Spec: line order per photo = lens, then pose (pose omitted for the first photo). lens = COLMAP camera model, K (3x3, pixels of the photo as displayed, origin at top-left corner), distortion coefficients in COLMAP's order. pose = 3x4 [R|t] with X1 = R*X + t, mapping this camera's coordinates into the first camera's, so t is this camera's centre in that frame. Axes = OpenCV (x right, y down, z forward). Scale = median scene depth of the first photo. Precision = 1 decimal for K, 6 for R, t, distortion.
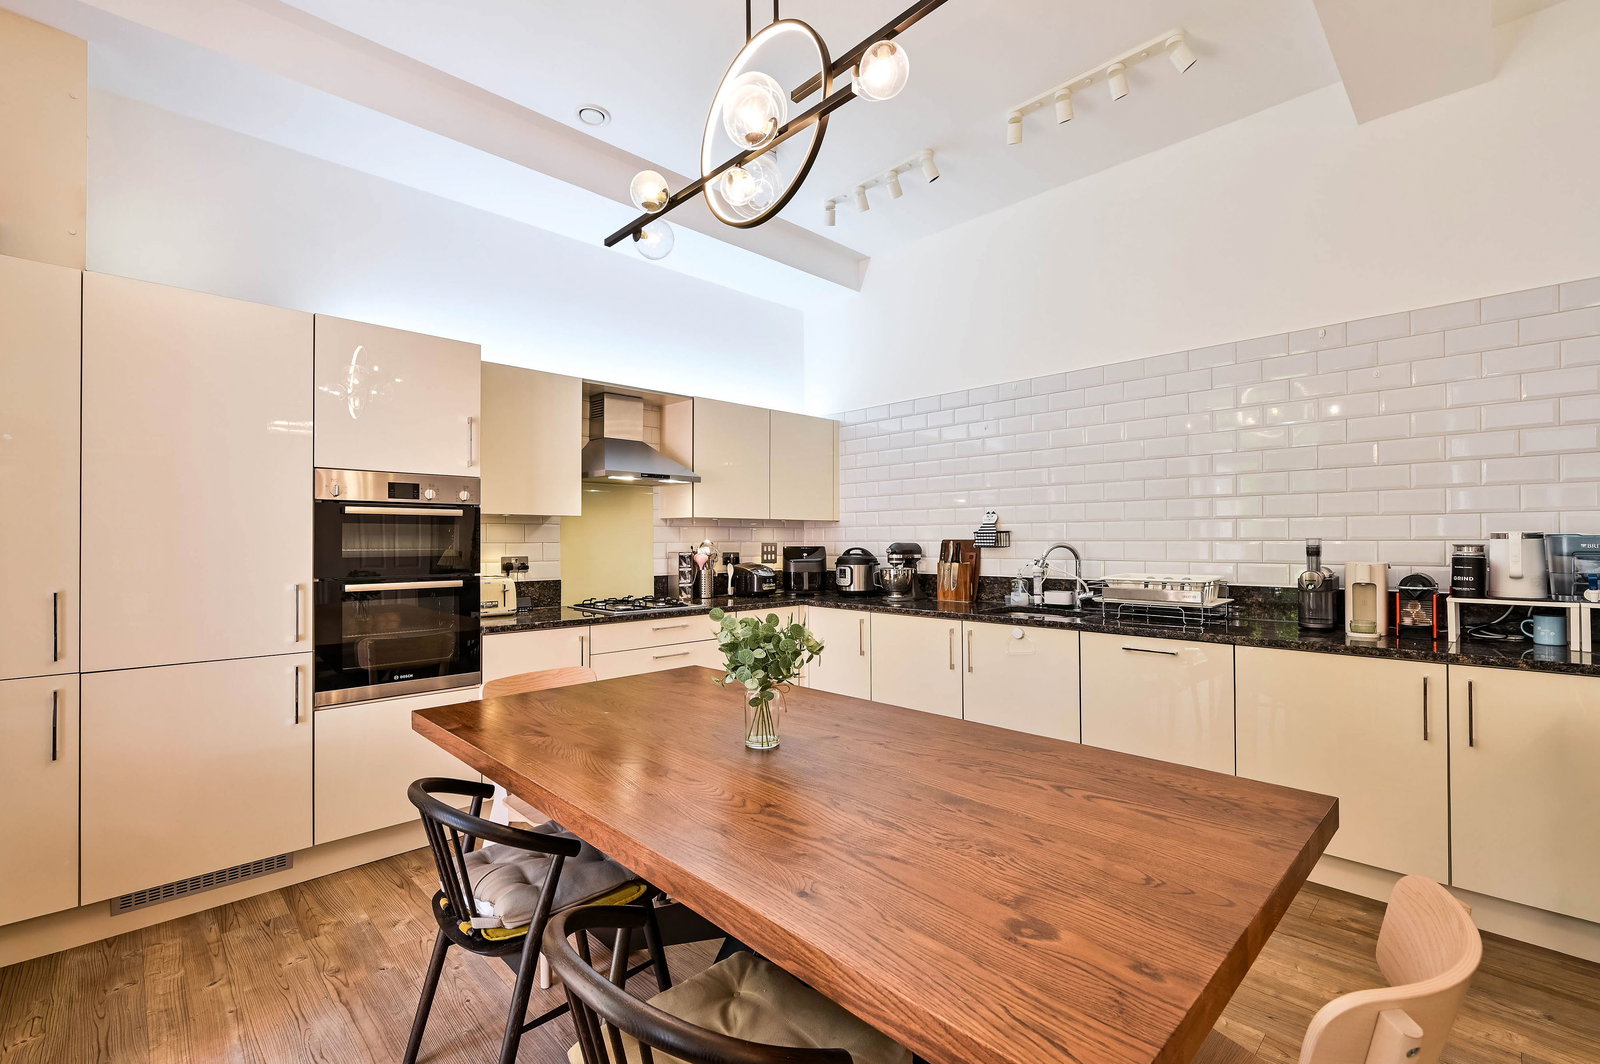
lens RADIAL K [[699.7, 0, 805.1], [0, 699.7, 531.7], [0, 0, 1]] dist [-0.004553, 0.000040]
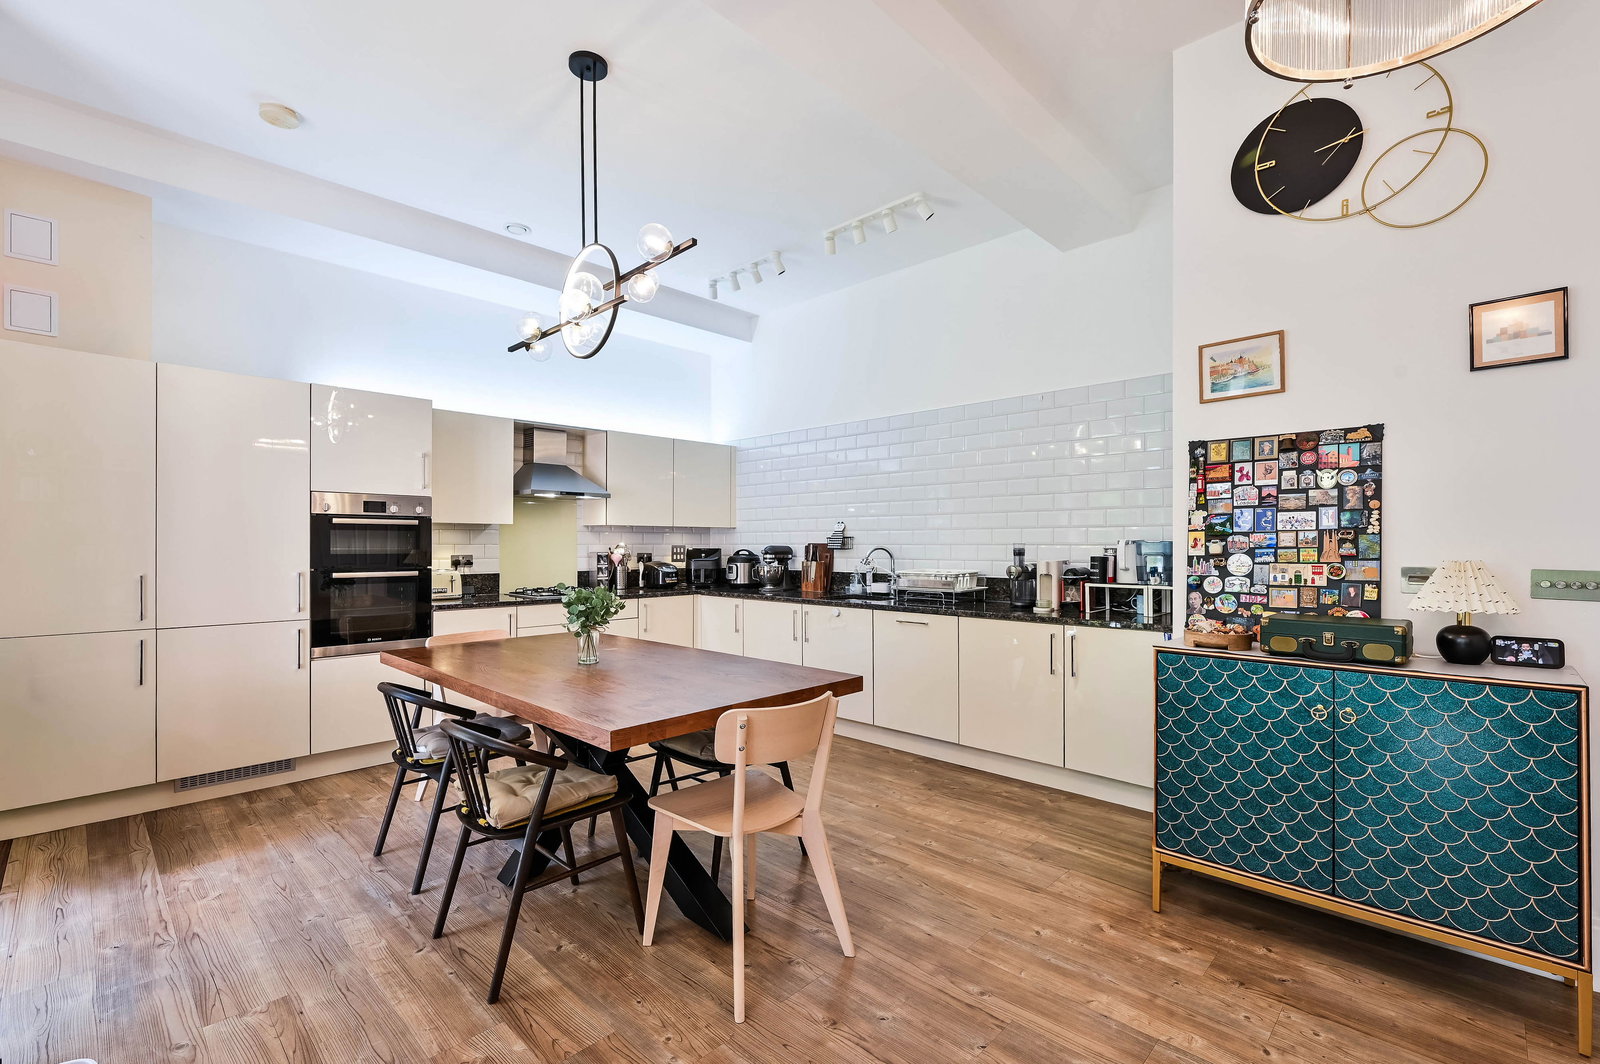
lens RADIAL K [[699.7, 0, 813.4], [0, 699.7, 539.8], [0, 0, 1]] dist [-0.004553, 0.000040]
pose [[0.999190, 0.003796, 0.040068, 0.227930], [-0.004079, 0.999967, 0.006961, -0.005569], [-0.040040, -0.007119, 0.999173, -0.398929]]
